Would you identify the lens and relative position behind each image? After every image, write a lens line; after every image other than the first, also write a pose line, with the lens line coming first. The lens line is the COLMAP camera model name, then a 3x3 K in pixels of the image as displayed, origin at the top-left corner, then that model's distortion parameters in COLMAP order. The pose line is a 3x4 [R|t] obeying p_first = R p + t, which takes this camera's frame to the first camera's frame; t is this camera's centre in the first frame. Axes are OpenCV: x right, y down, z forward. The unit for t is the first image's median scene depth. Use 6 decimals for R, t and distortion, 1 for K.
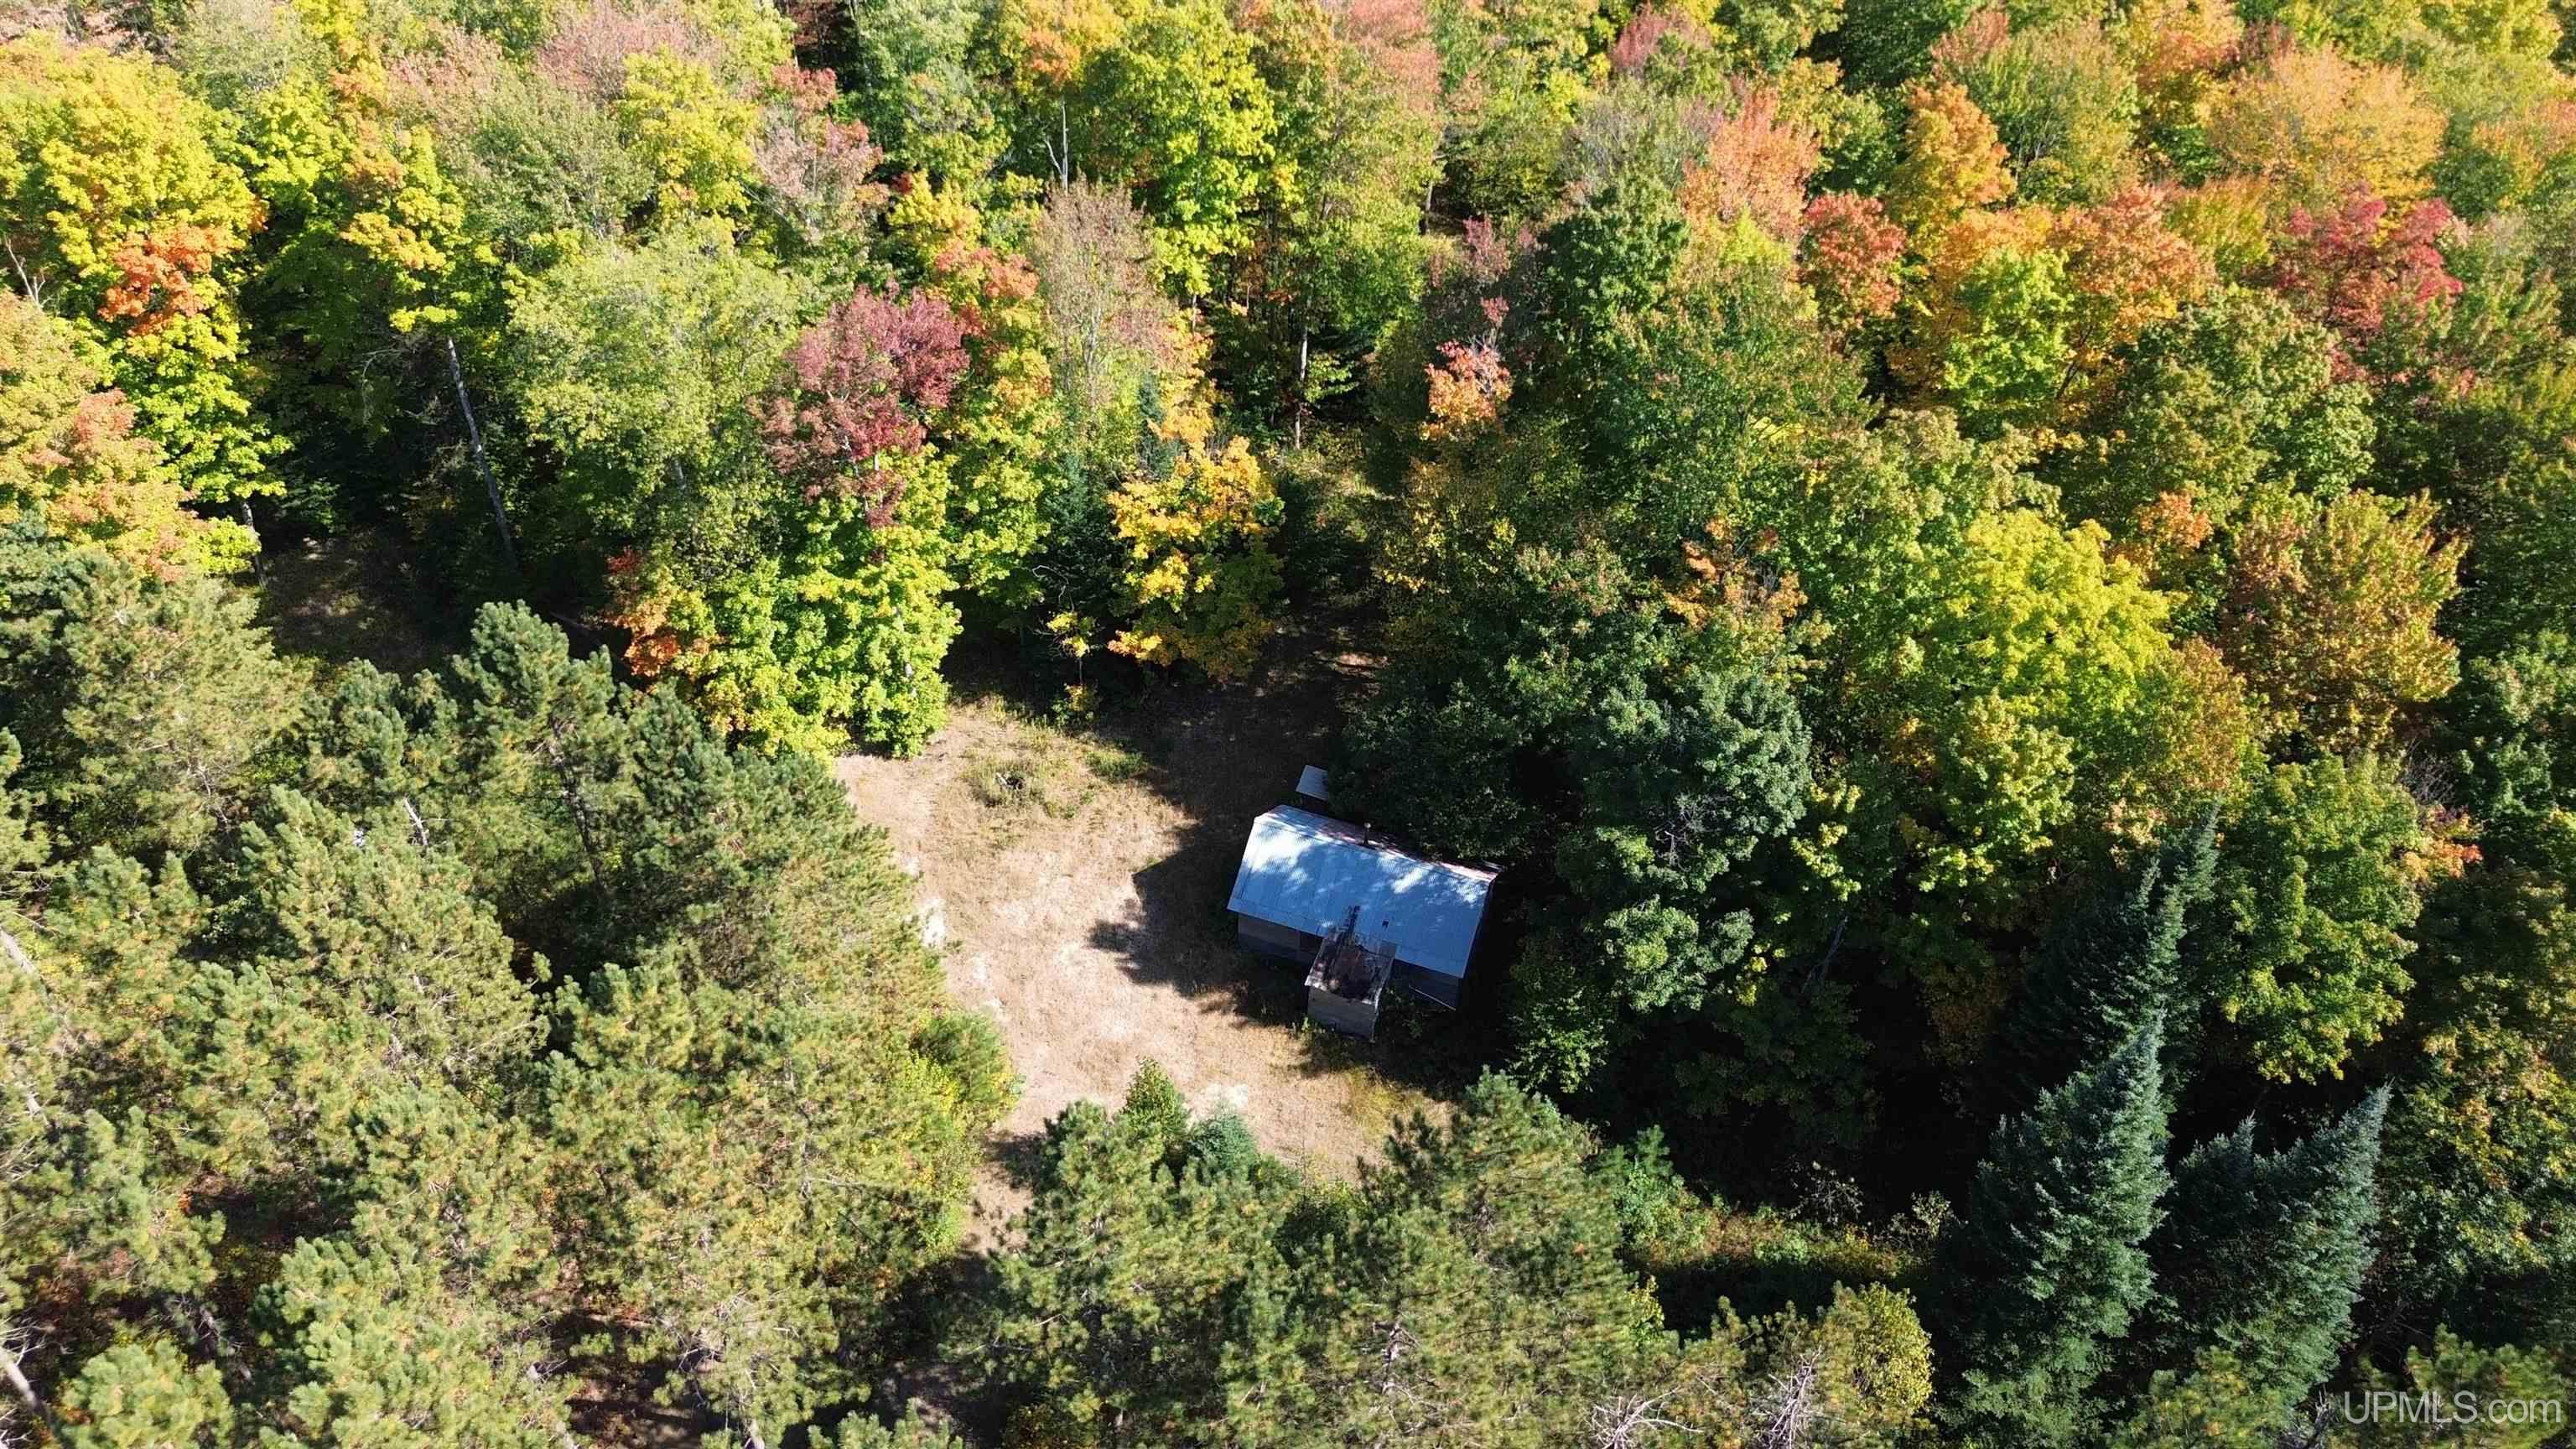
lens RADIAL K [[1793.3, 0, 1288.0], [0, 1793.3, 724.5], [0, 0, 1]] dist [0.086945, -0.053402]
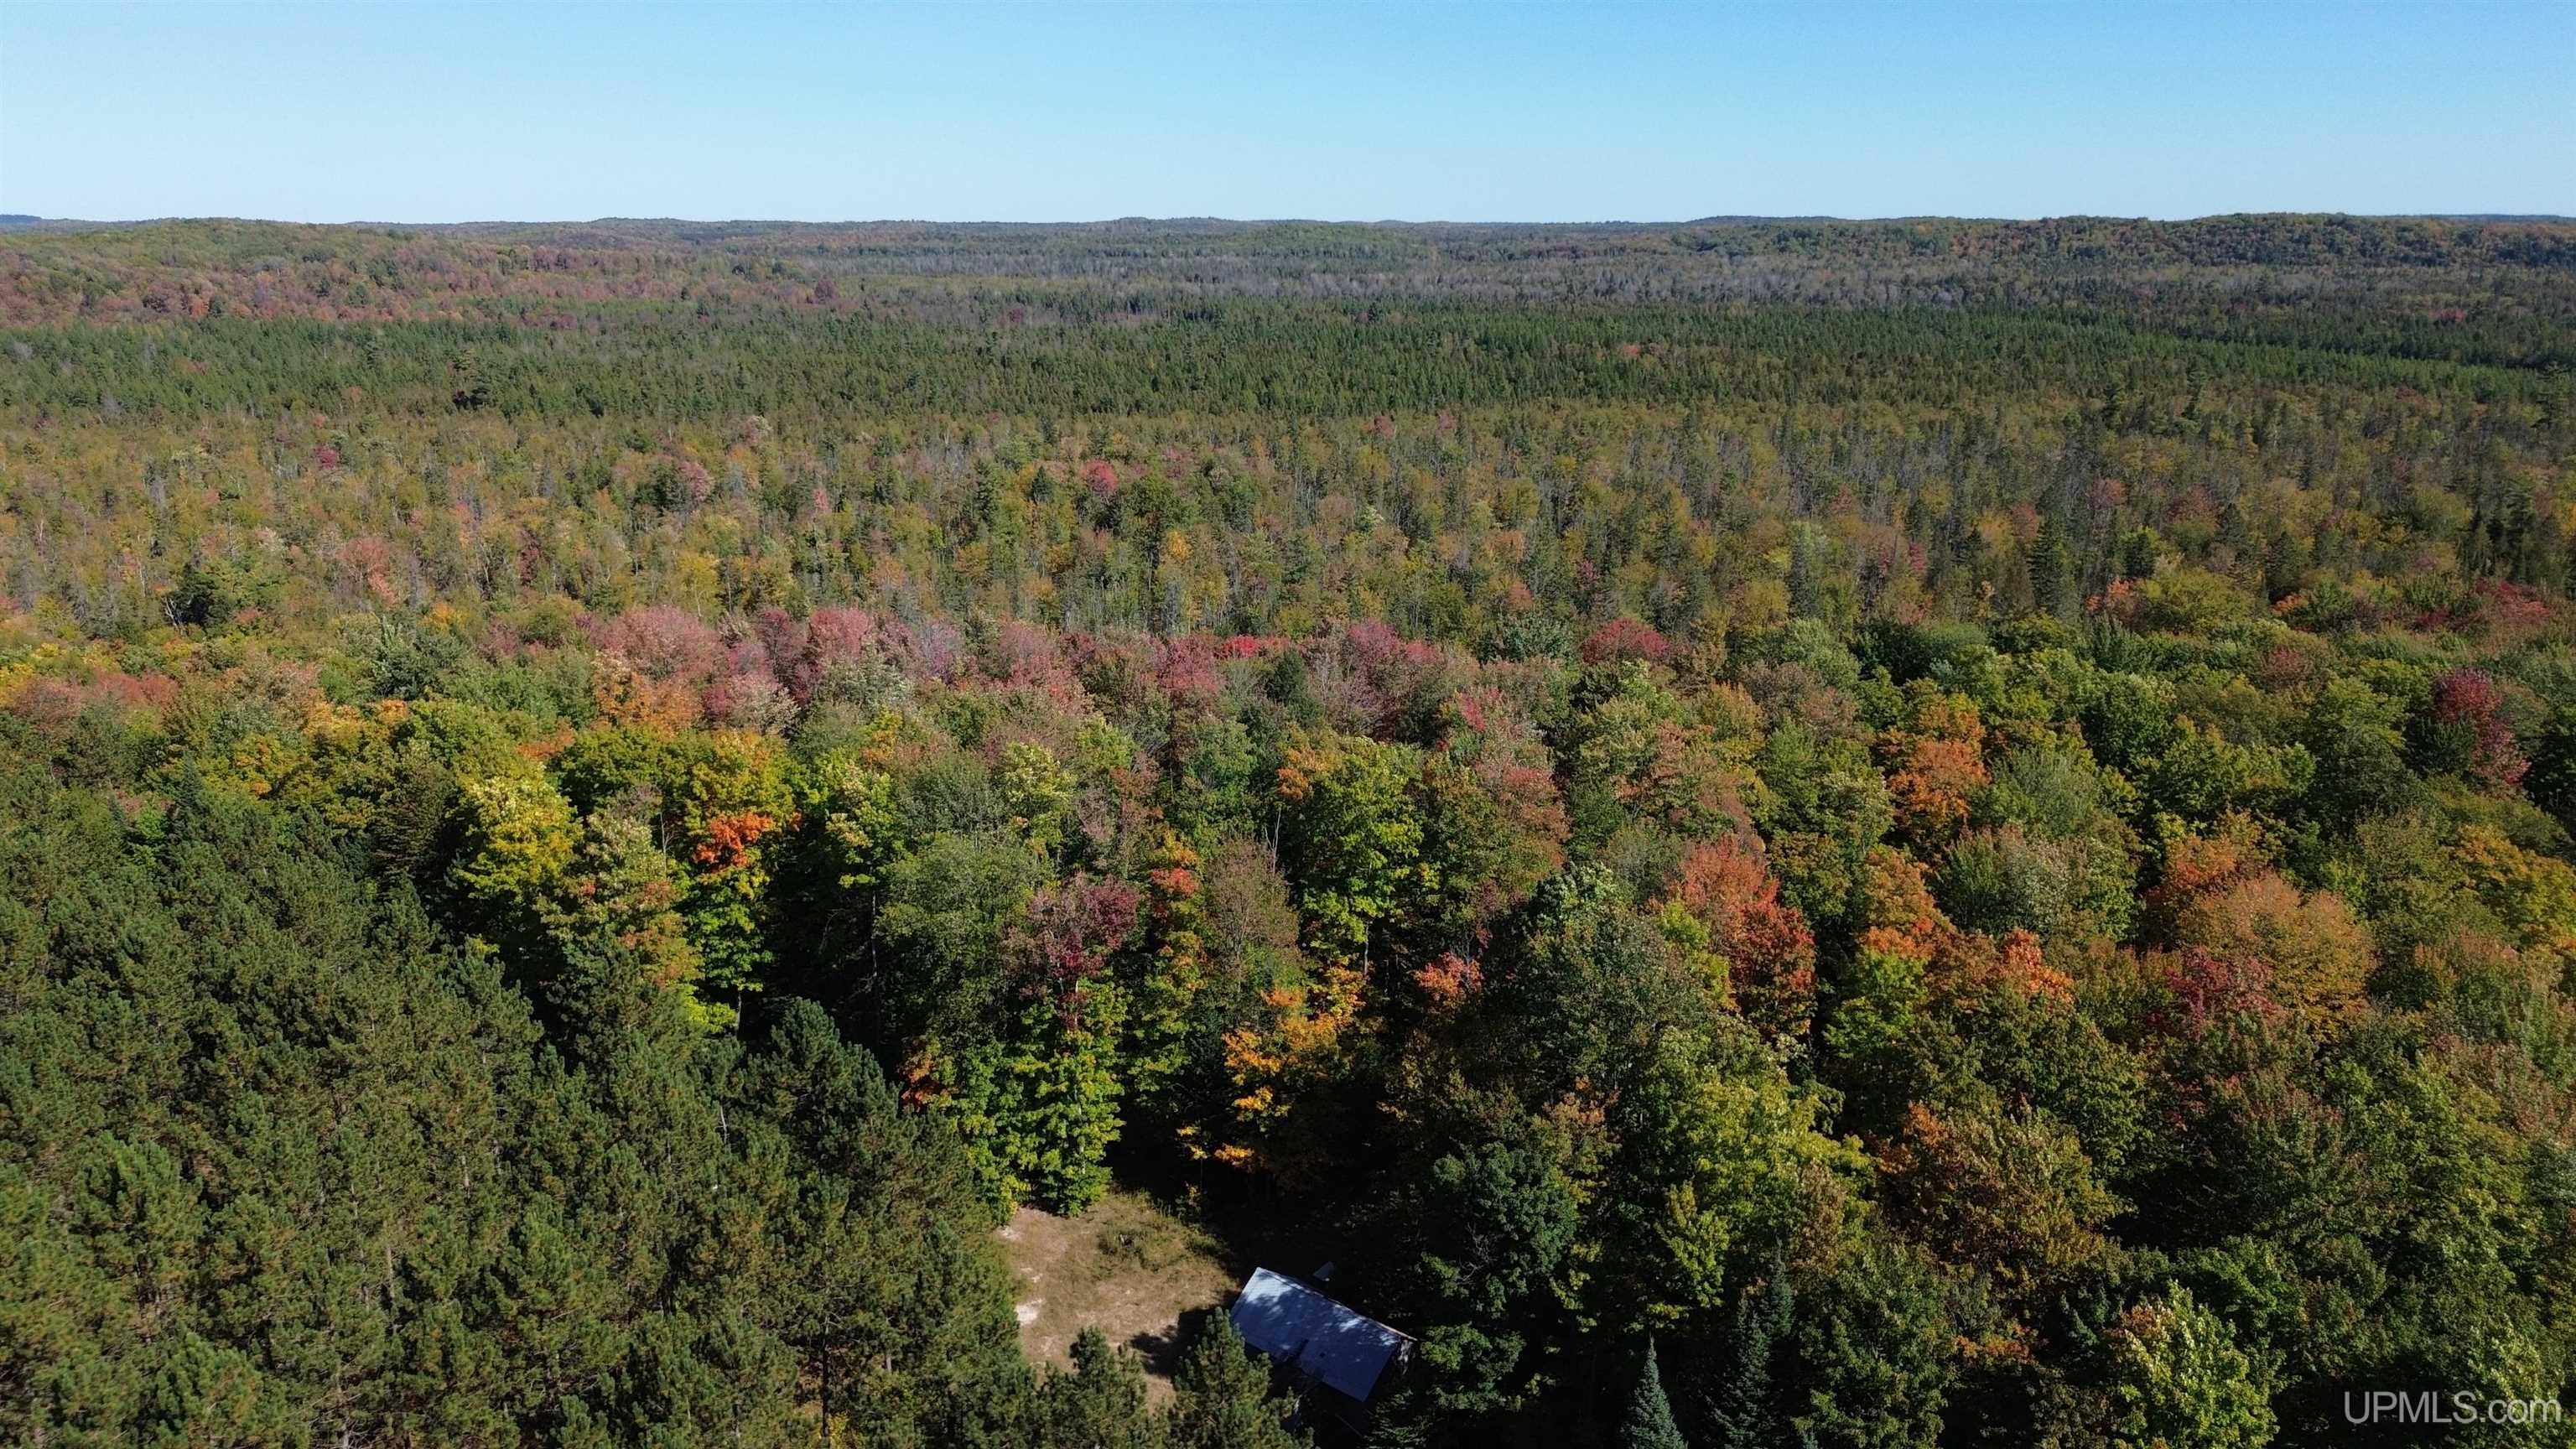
lens RADIAL K [[1793.9, 0, 1288.0], [0, 1793.9, 724.5], [0, 0, 1]] dist [0.179225, -0.000565]
pose [[0.941543, 0.065040, -0.330556, 0.423800], [-0.207681, 0.884630, -0.417491, 0.254235], [0.265266, 0.461736, 0.846424, -0.354325]]
